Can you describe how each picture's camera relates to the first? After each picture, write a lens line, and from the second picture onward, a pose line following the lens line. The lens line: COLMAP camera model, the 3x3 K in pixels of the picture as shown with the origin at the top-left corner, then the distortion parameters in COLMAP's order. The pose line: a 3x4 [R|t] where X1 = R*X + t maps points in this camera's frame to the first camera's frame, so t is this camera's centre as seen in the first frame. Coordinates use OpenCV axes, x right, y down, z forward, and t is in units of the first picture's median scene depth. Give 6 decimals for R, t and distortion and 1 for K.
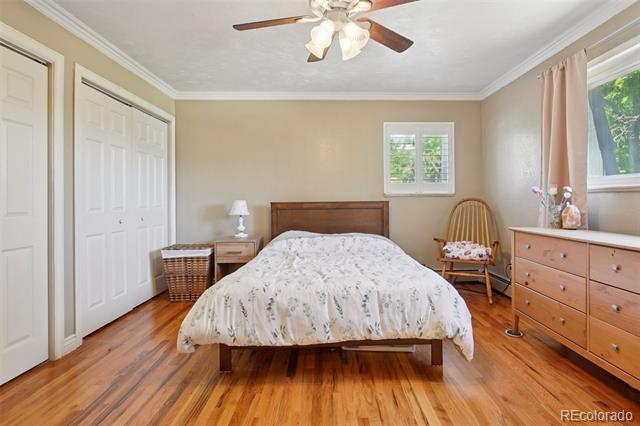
lens RADIAL K [[341.0, 0, 335.4], [0, 341.0, 201.0], [0, 0, 1]] dist [-0.002512, -0.001434]
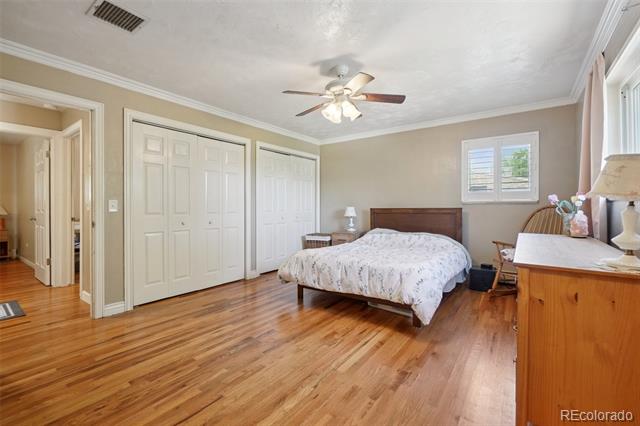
lens RADIAL K [[281.2, 0, 314.8], [0, 281.2, 209.3], [0, 0, 1]] dist [-0.001596, -0.001926]
pose [[0.782716, 0.009802, -0.622302, 0.517163], [-0.003780, 0.999932, 0.010996, -0.005402], [0.622368, -0.006255, 0.782700, -0.112714]]
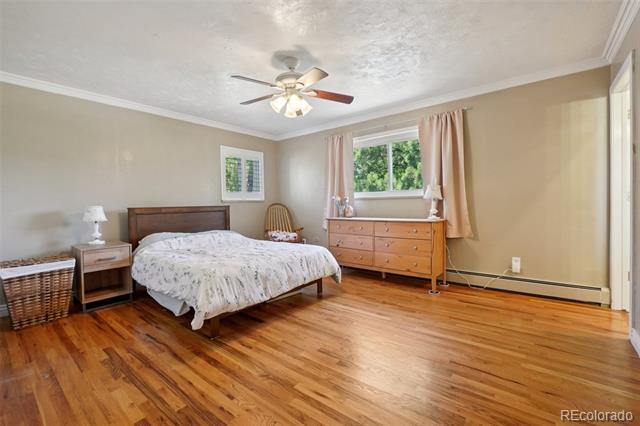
lens RADIAL K [[281.2, 0, 318.2], [0, 281.2, 210.1], [0, 0, 1]] dist [-0.001596, -0.001926]
pose [[0.653291, -0.020794, 0.756822, -0.642650], [0.013911, 0.999784, 0.015461, 0.008013], [-0.756979, 0.000428, 0.653439, 0.013296]]
